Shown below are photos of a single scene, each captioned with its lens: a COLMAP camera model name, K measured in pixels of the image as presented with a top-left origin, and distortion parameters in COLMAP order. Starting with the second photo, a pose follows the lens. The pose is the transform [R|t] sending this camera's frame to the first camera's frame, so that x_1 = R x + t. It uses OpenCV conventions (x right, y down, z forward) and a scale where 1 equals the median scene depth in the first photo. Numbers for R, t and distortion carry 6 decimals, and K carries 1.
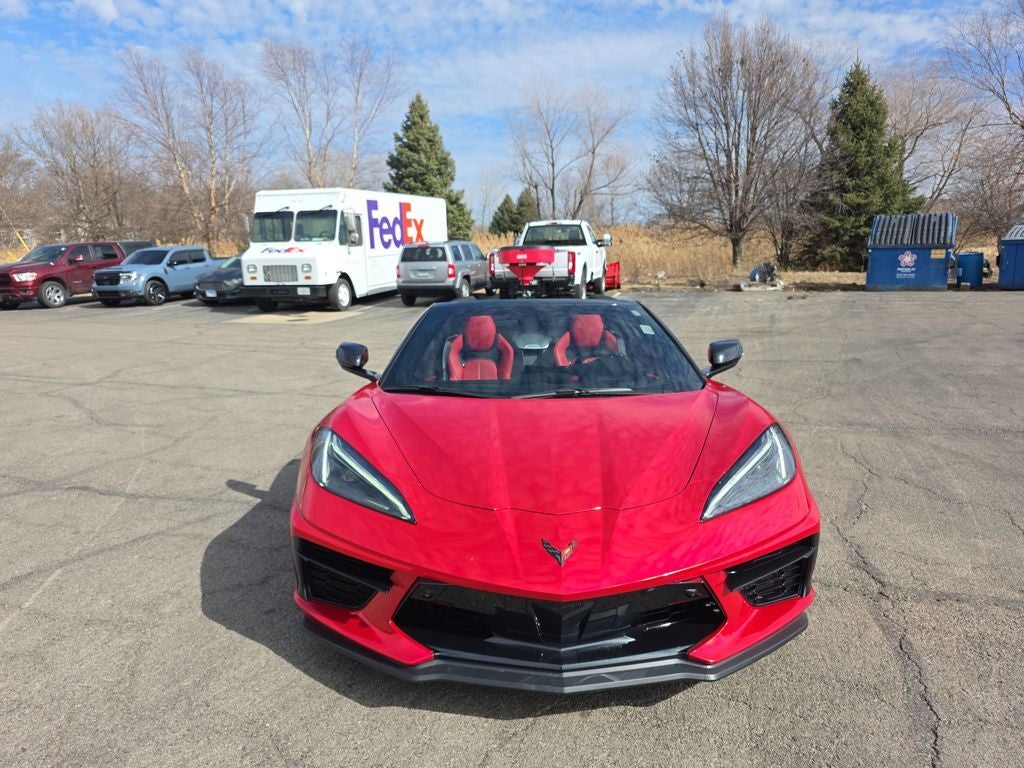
lens RADIAL K [[717.0, 0, 518.1], [0, 717.0, 383.9], [0, 0, 1]] dist [0.046142, -0.051113]
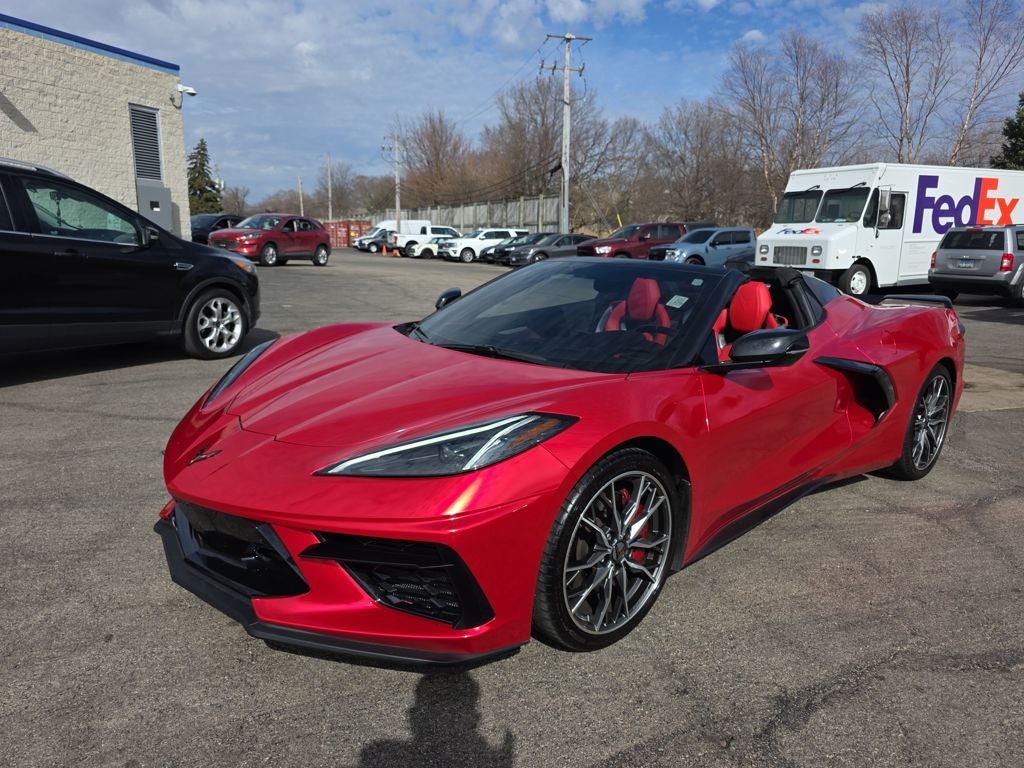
lens RADIAL K [[717.0, 0, 518.1], [0, 717.0, 383.9], [0, 0, 1]] dist [0.046142, -0.051113]
pose [[0.649104, 0.179098, -0.739316, 0.162840], [-0.170722, 0.981395, 0.087852, -0.006600], [0.741295, 0.069192, 0.667603, 0.089861]]
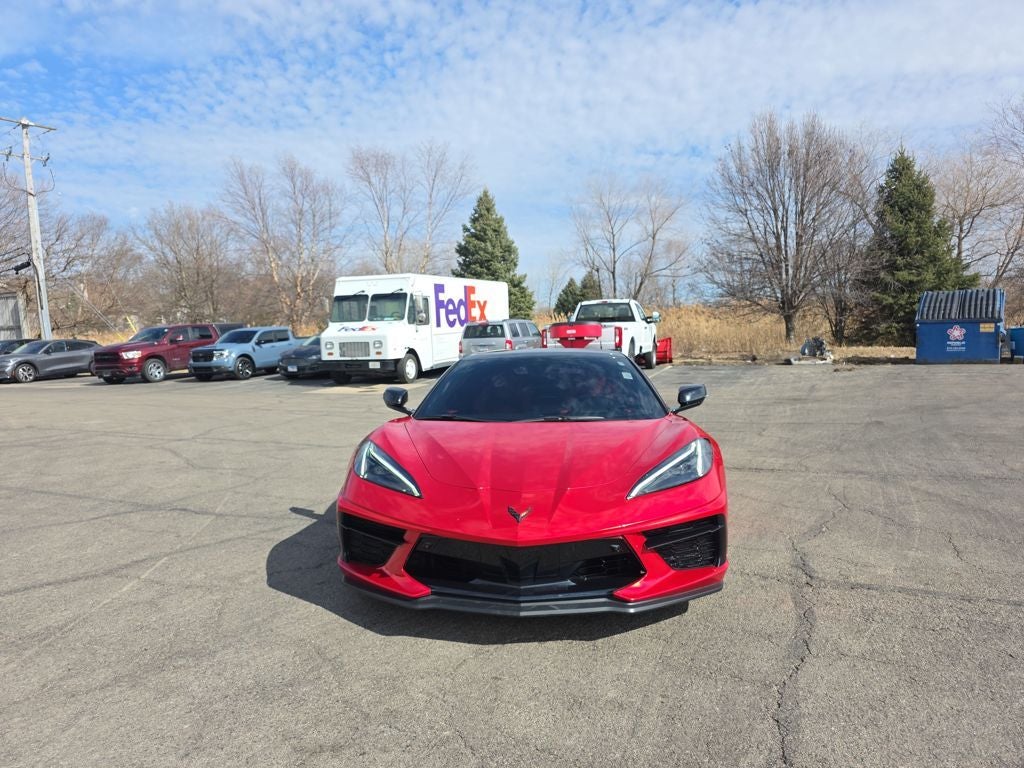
lens RADIAL K [[721.0, 0, 533.0], [0, 721.0, 362.4], [0, 0, 1]] dist [0.074182, -0.101267]
pose [[0.996801, -0.005640, -0.079728, 0.028671], [-0.005709, 0.989936, -0.141403, 0.019767], [0.079723, 0.141406, 0.986736, -0.064125]]
